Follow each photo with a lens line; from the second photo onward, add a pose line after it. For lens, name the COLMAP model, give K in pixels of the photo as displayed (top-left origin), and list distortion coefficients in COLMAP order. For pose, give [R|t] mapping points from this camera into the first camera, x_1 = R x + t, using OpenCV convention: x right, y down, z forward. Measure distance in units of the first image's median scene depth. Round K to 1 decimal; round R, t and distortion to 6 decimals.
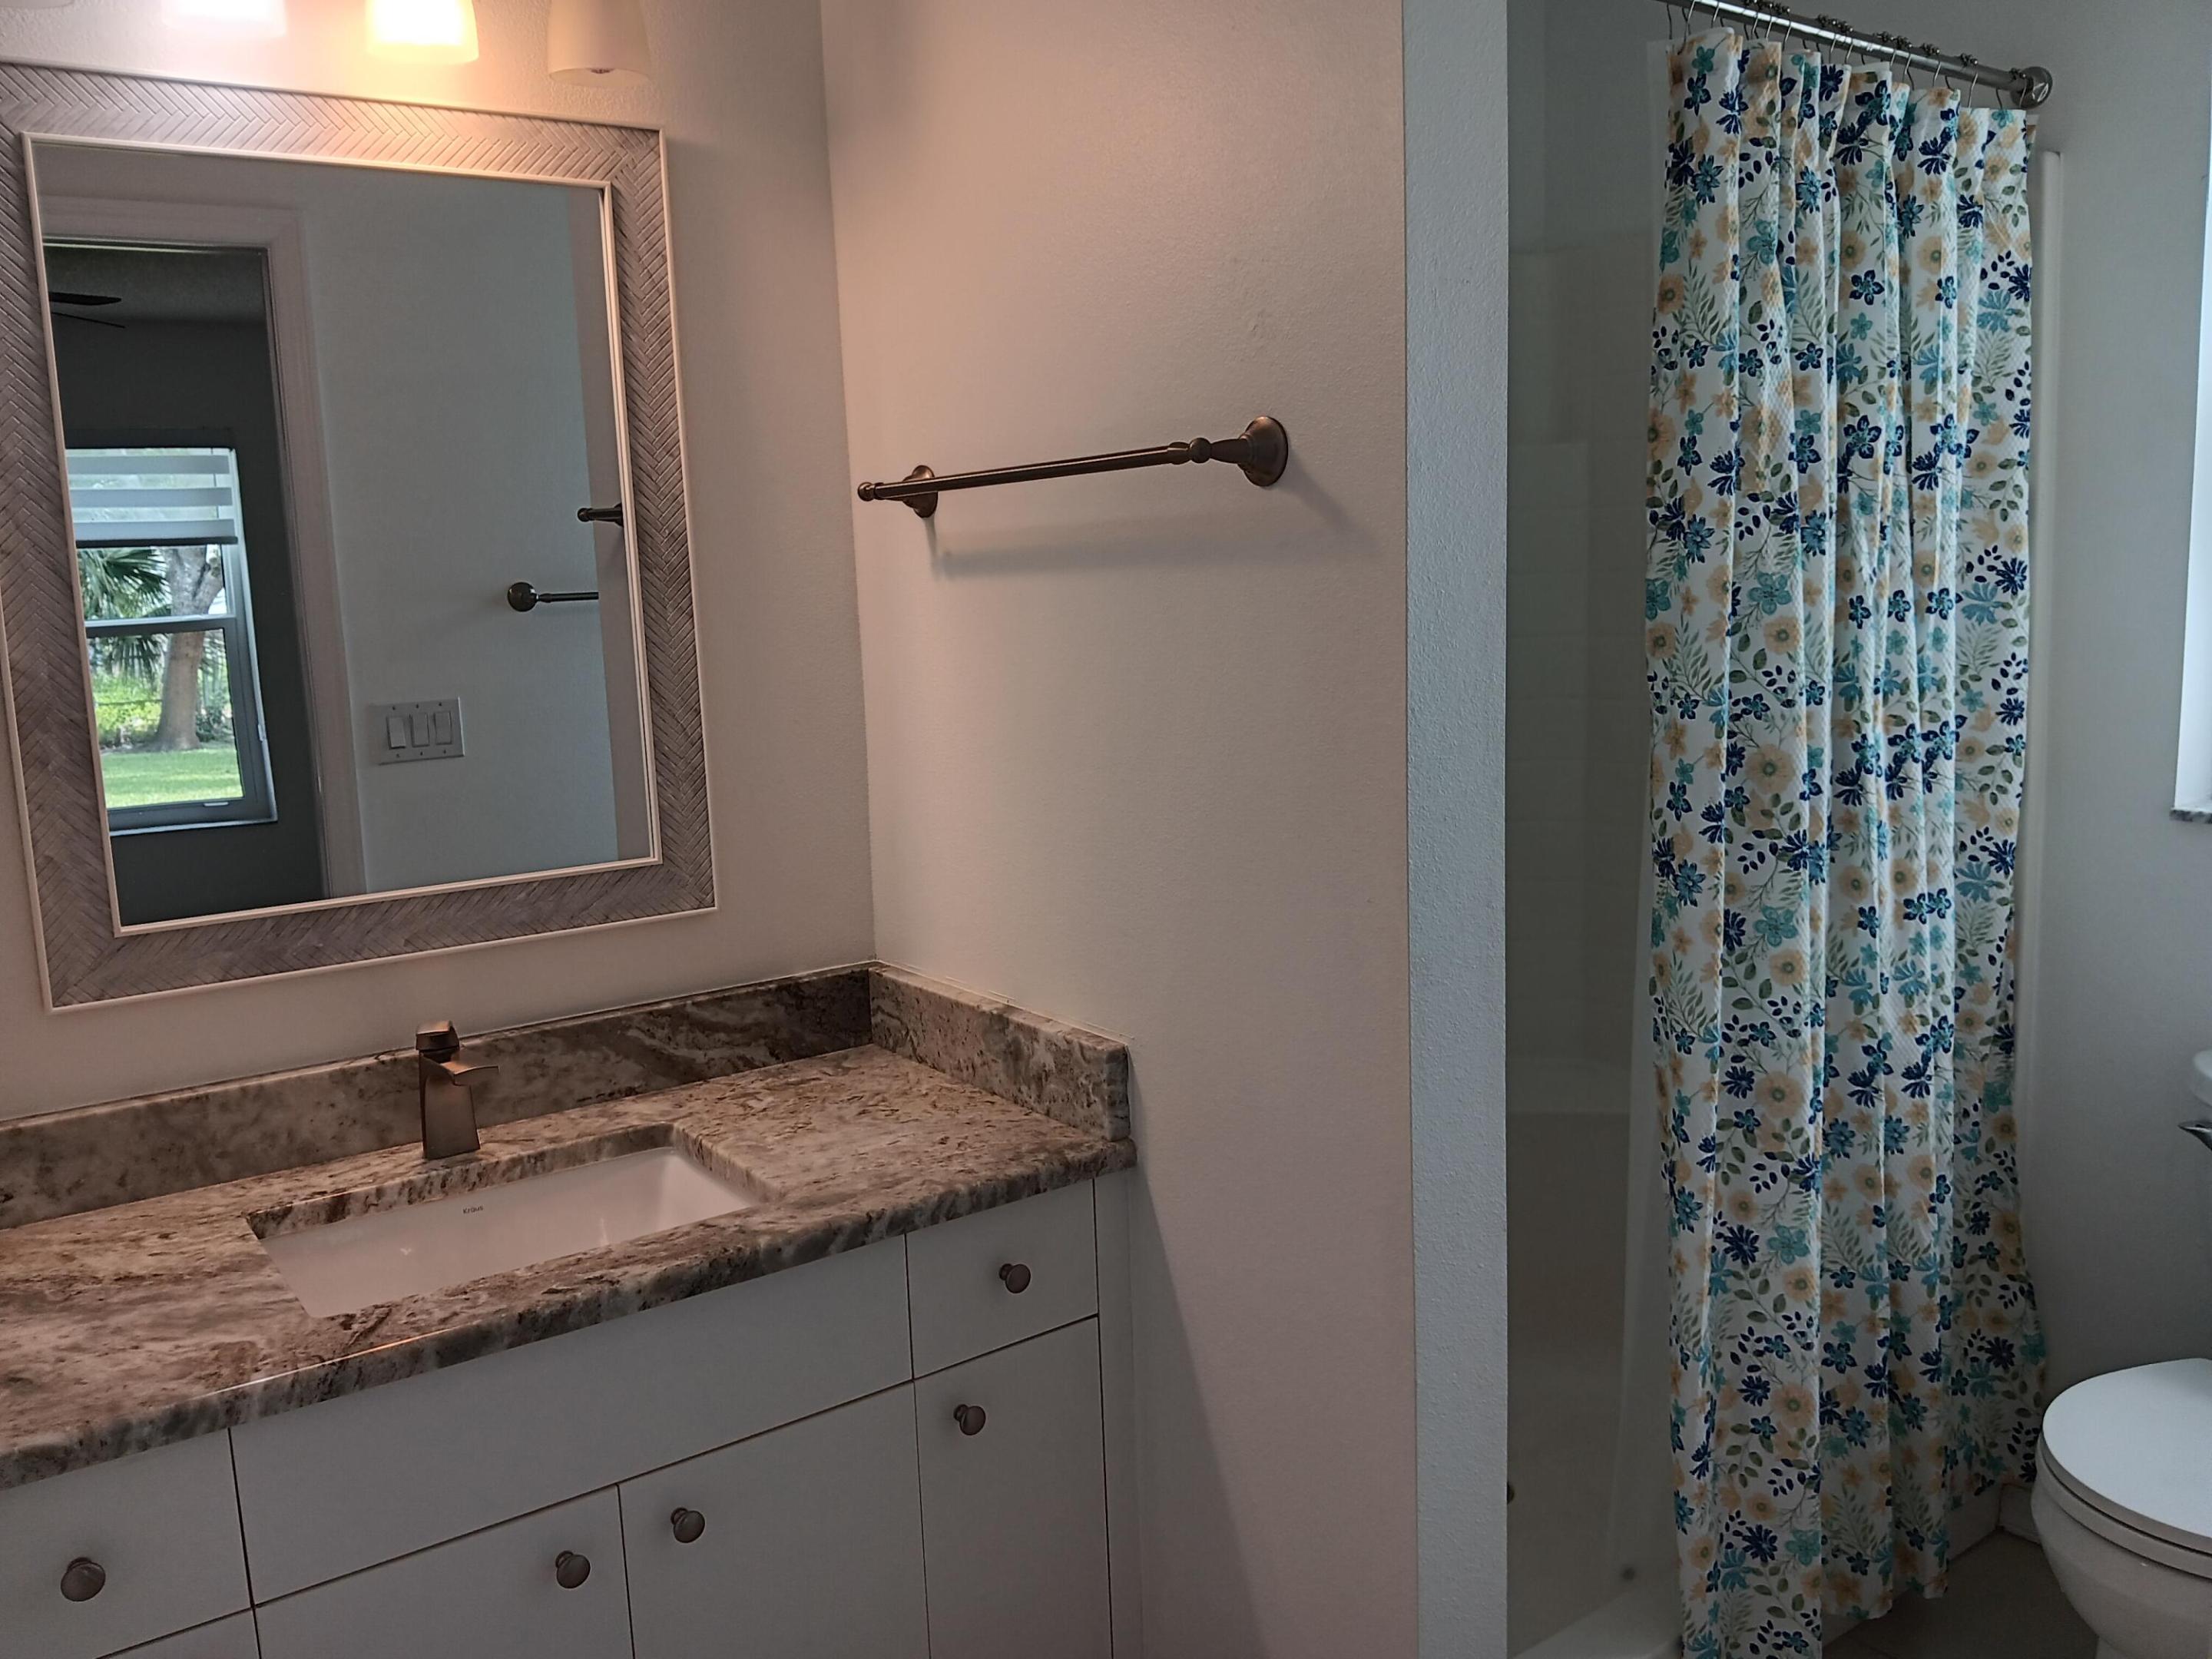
lens RADIAL K [[1715.9, 0, 1080.7], [0, 1715.9, 832.2], [0, 0, 1]] dist [0.061286, -0.137336]
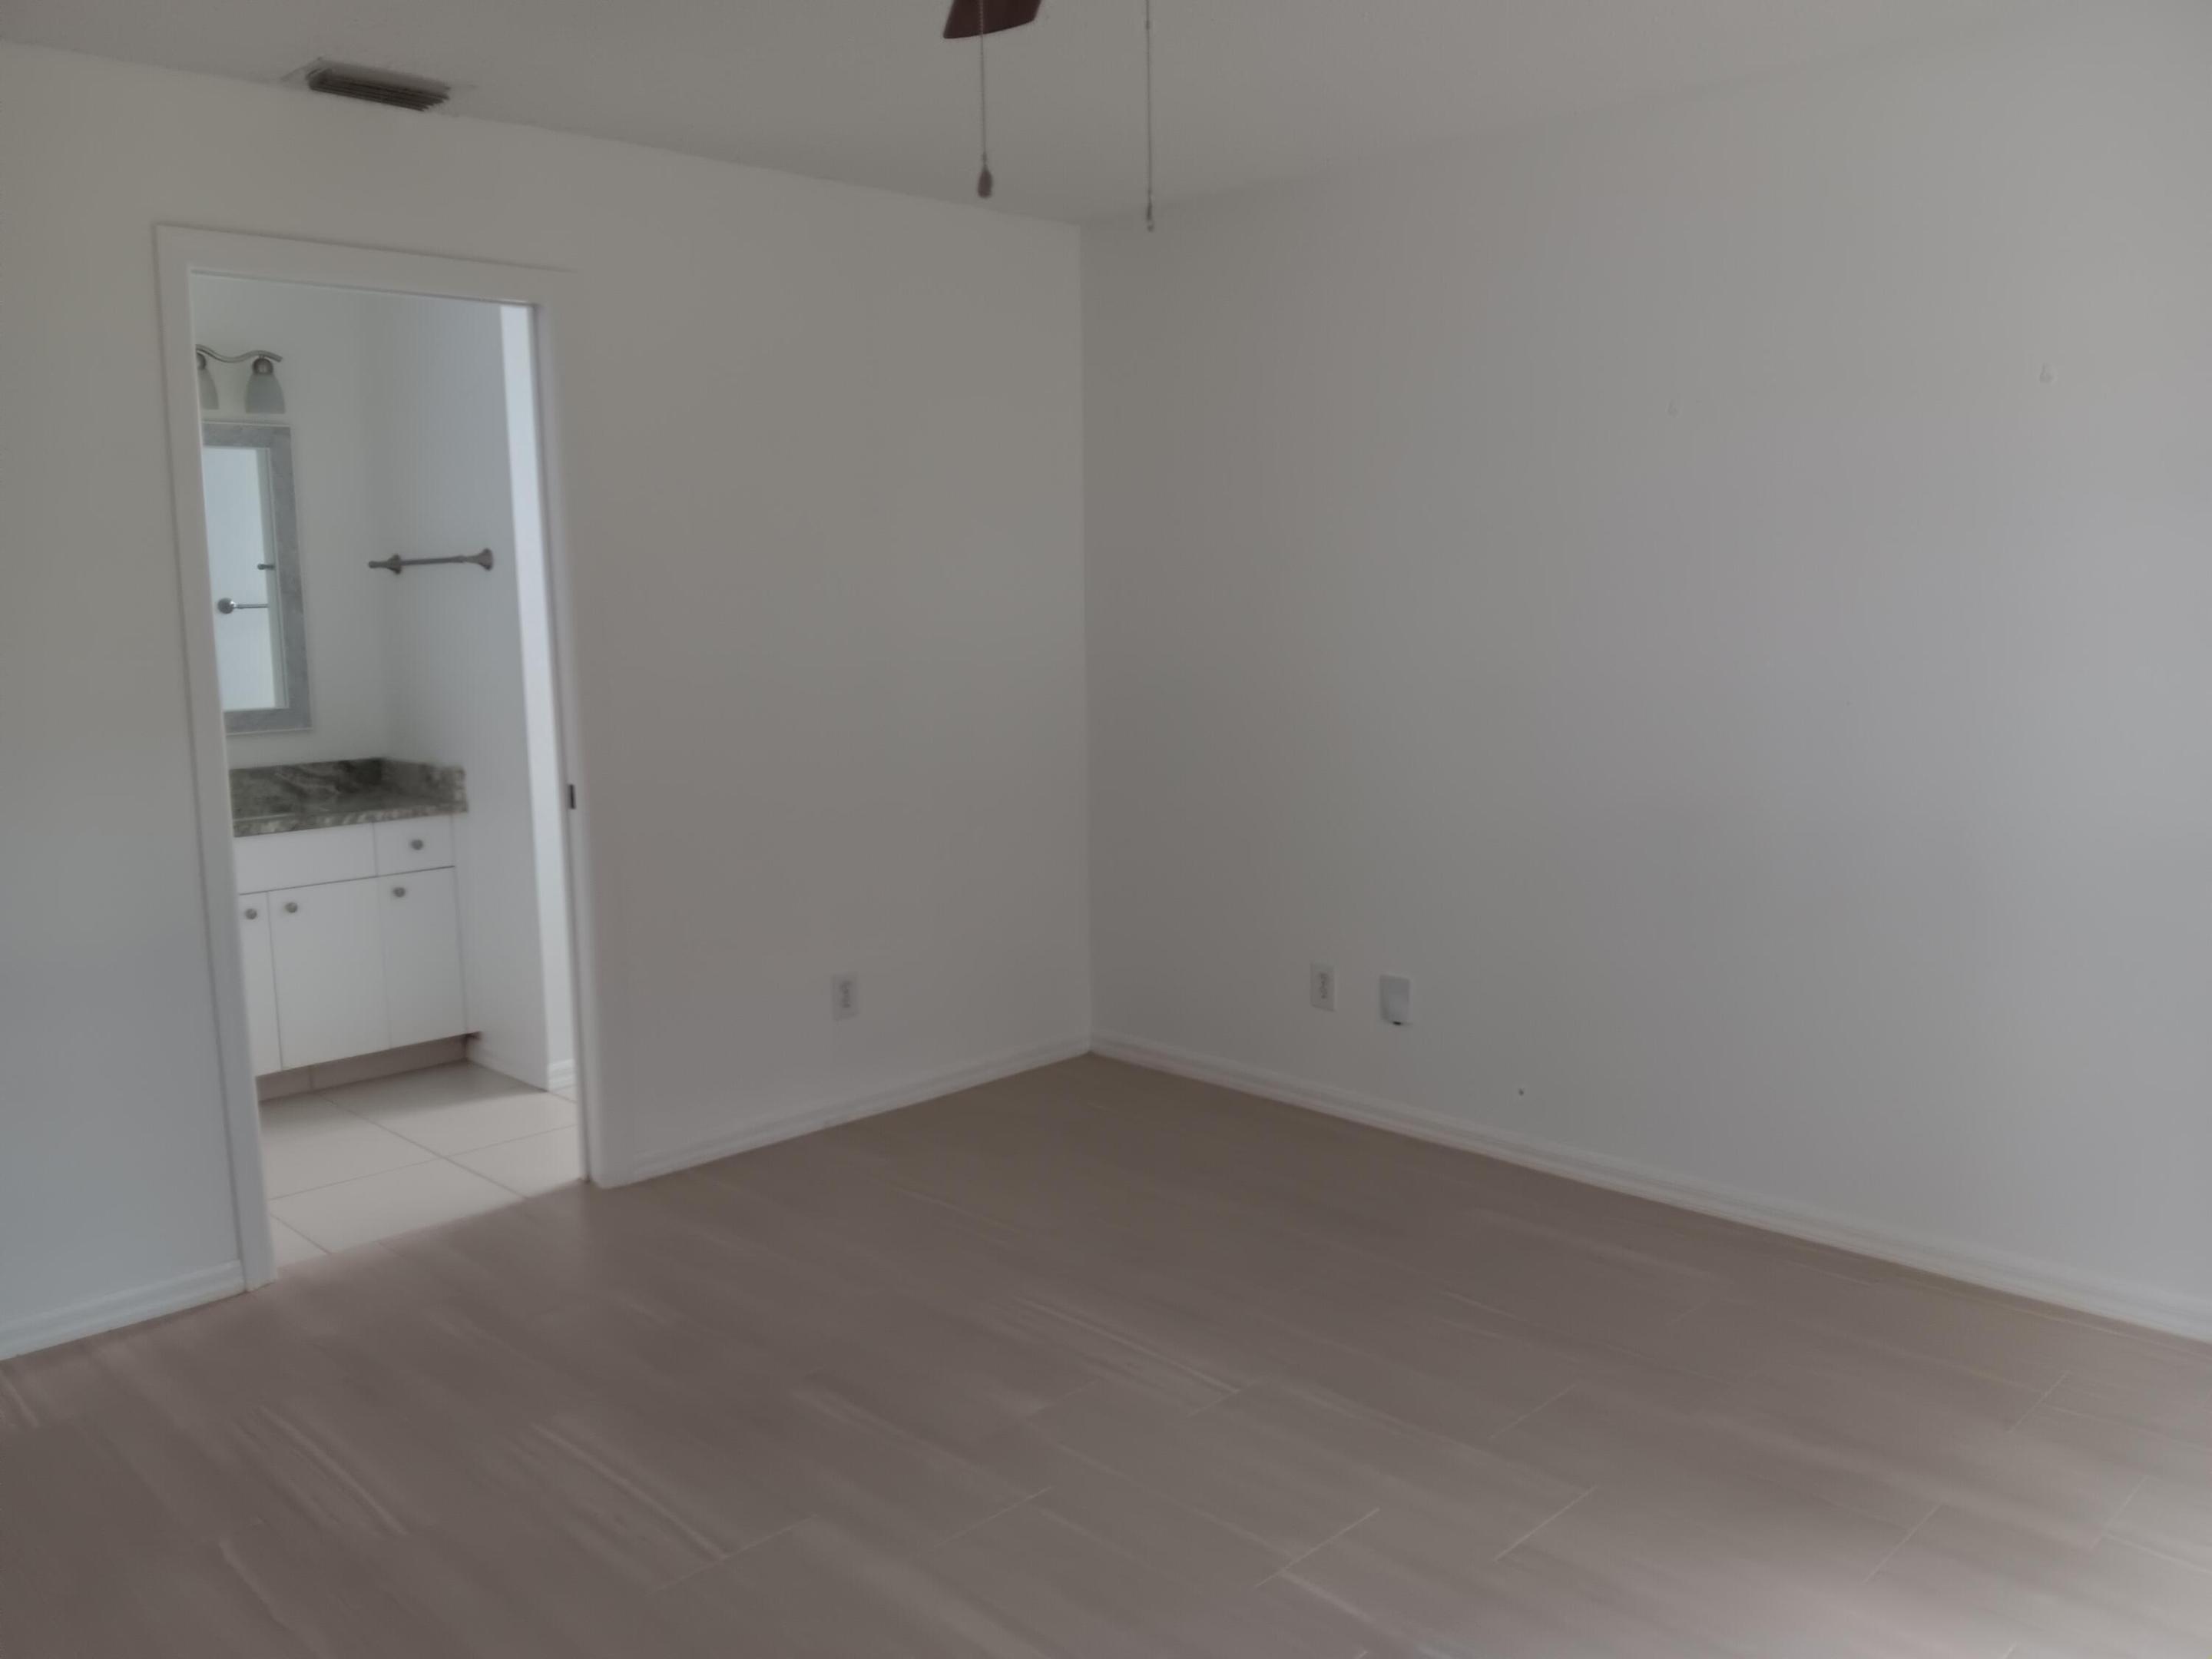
lens RADIAL K [[1715.9, 0, 1080.7], [0, 1715.9, 832.2], [0, 0, 1]] dist [0.061286, -0.137336]
pose [[0.988090, -0.007393, 0.153699, 0.507847], [0.009640, 0.999857, -0.013882, 0.241796], [-0.153575, 0.015198, 0.988020, -1.663541]]
